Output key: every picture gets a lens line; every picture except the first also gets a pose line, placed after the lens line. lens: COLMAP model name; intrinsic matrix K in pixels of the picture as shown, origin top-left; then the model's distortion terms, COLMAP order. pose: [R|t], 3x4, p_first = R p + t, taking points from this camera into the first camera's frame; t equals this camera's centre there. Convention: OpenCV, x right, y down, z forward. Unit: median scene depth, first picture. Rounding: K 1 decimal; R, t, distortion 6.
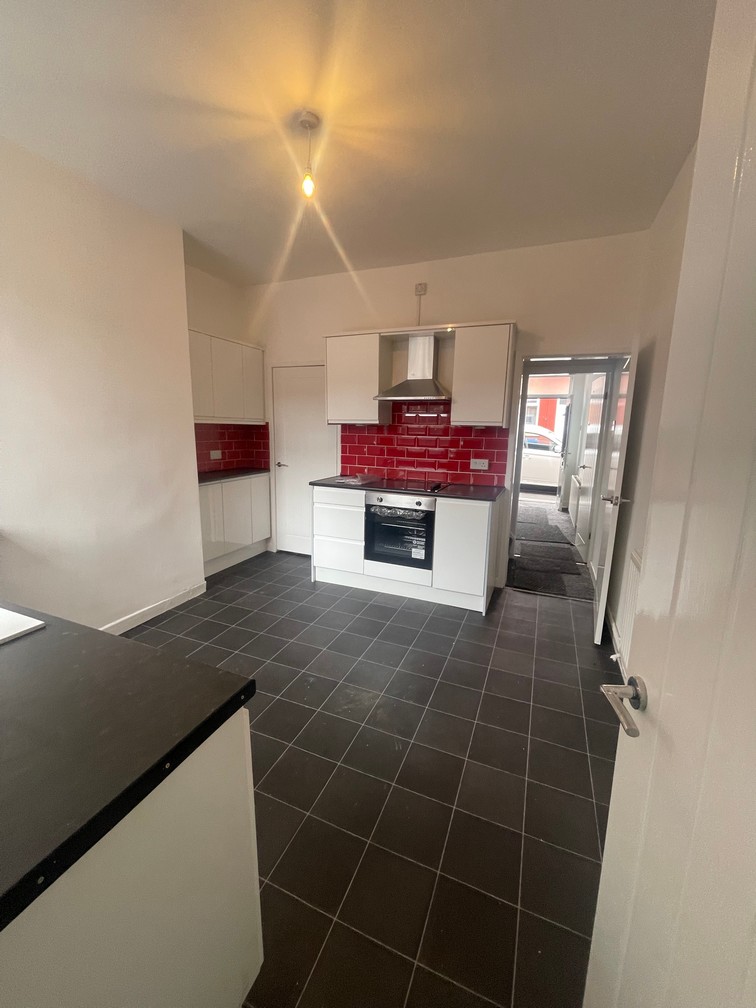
lens RADIAL K [[410.2, 0, 376.8], [0, 410.2, 499.3], [0, 0, 1]] dist [-0.000967, 0.000231]
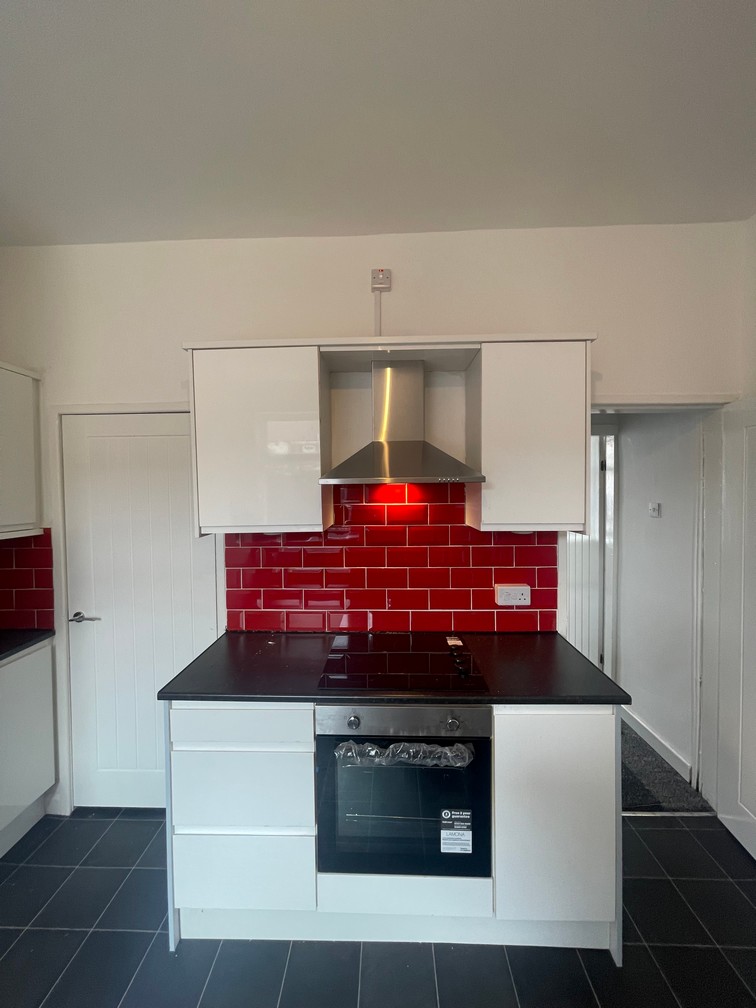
lens RADIAL K [[410.2, 0, 376.8], [0, 410.2, 499.3], [0, 0, 1]] dist [-0.000967, 0.000231]
pose [[0.933941, -0.041323, 0.355031, -0.097604], [0.092938, 0.987204, -0.129581, -0.148506], [-0.345133, 0.154017, 0.925830, 0.517137]]
